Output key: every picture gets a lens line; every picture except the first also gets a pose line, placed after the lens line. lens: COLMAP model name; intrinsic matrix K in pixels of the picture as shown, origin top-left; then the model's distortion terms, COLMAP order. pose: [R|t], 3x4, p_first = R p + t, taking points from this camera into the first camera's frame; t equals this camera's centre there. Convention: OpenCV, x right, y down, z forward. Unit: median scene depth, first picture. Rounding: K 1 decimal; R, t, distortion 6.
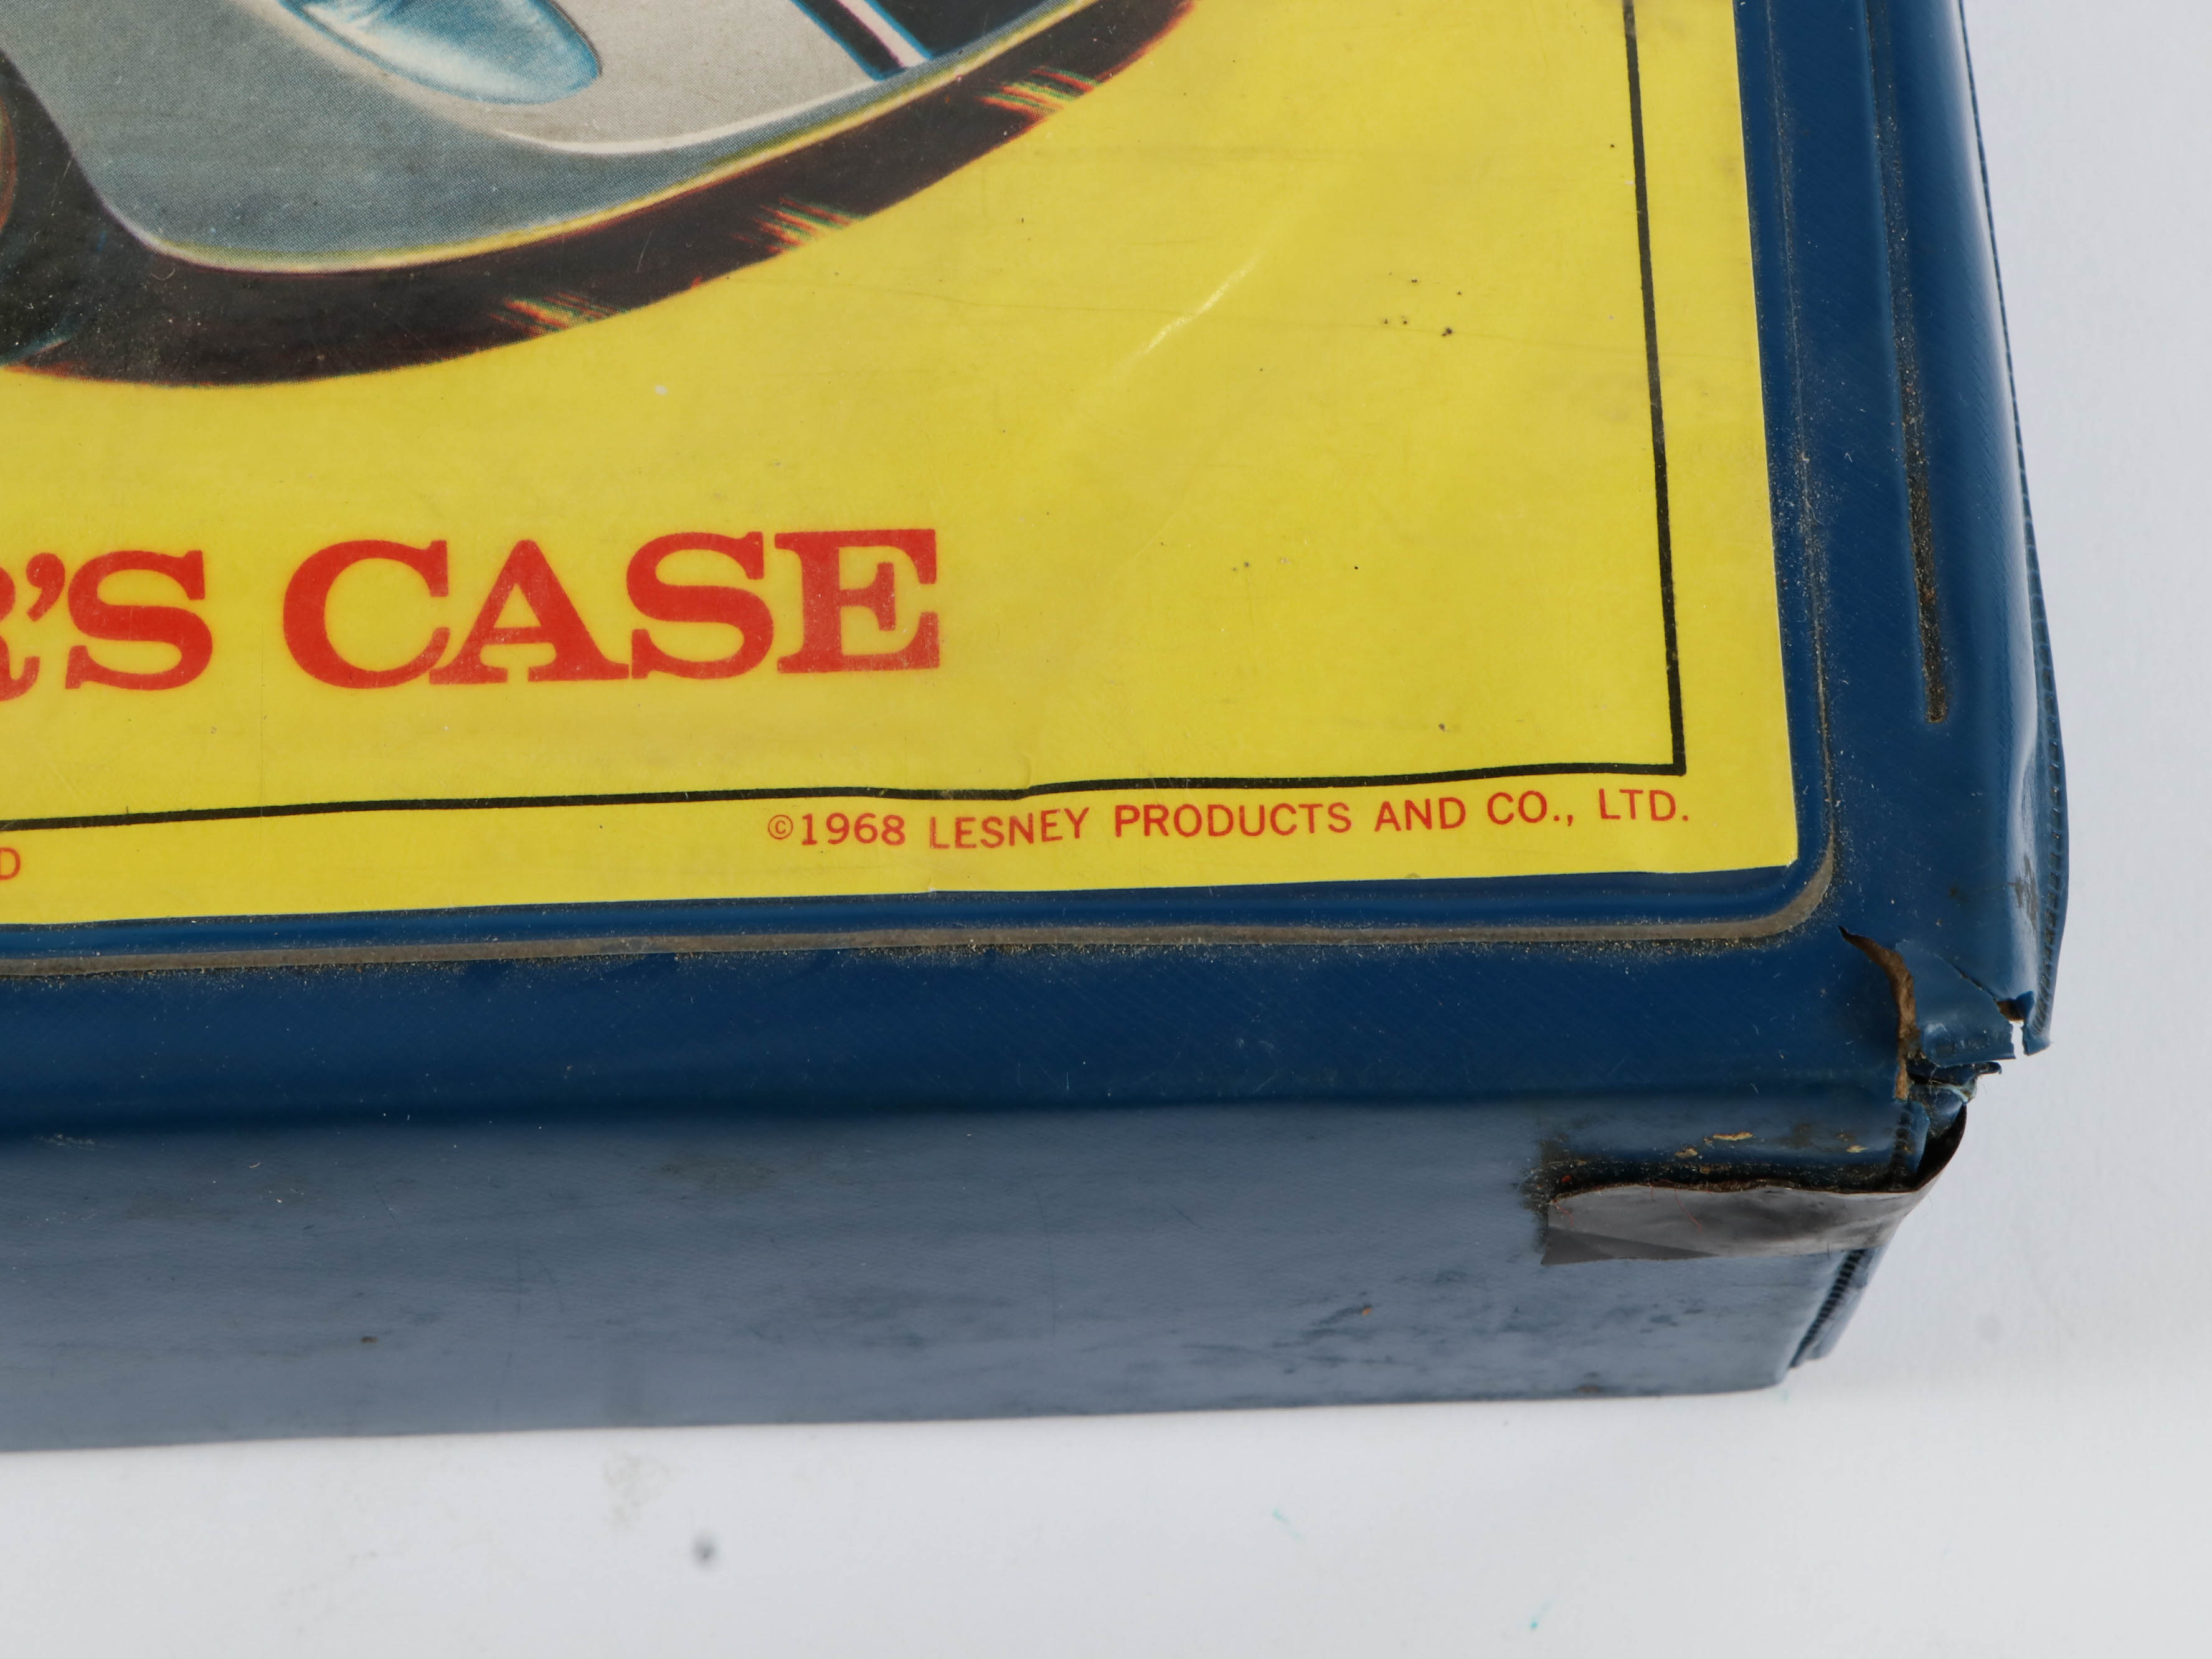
lens RADIAL K [[4188.6, 0, 1105.8], [0, 4188.6, 829.0], [0, 0, 1]] dist [-0.094292, 0.000000]
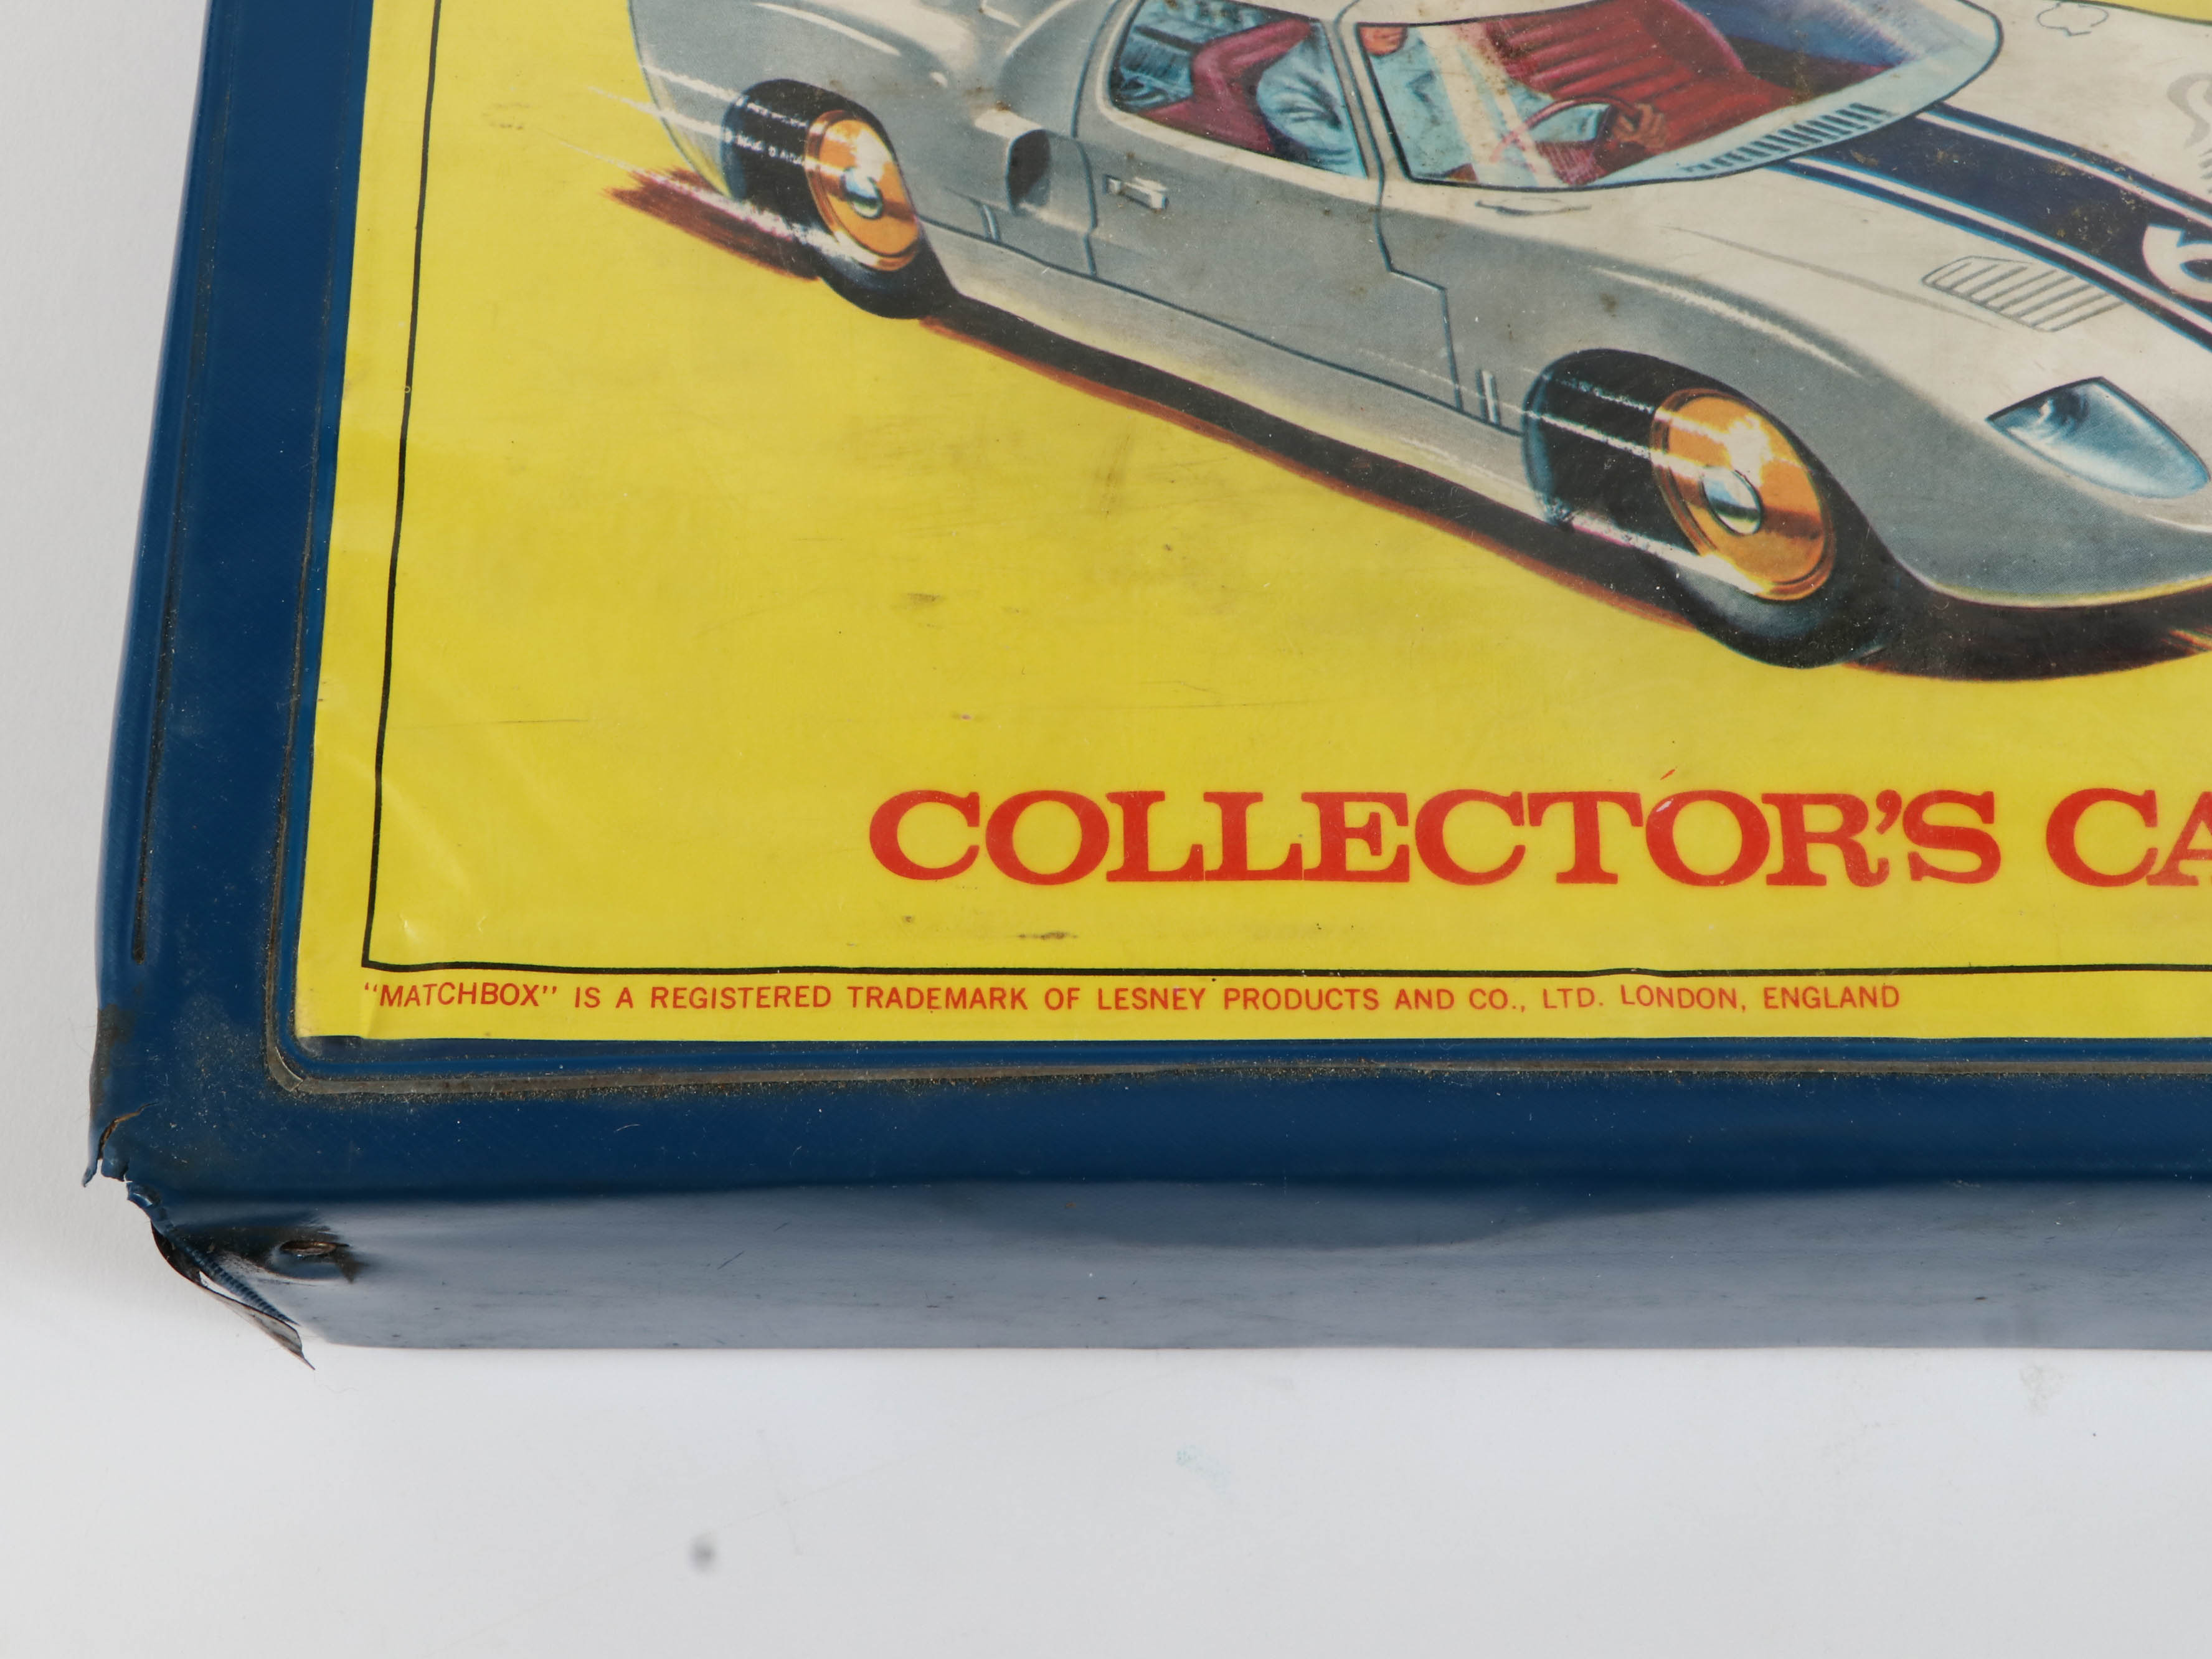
lens RADIAL K [[2907.2, 0, 1107.0], [0, 2907.2, 819.4], [0, 0, 1]] dist [0.134455, 0.000000]
pose [[0.999505, 0.030683, -0.006900, -0.514319], [-0.031054, 0.997572, -0.062337, 0.018320], [0.004970, 0.062521, 0.998031, -0.050163]]
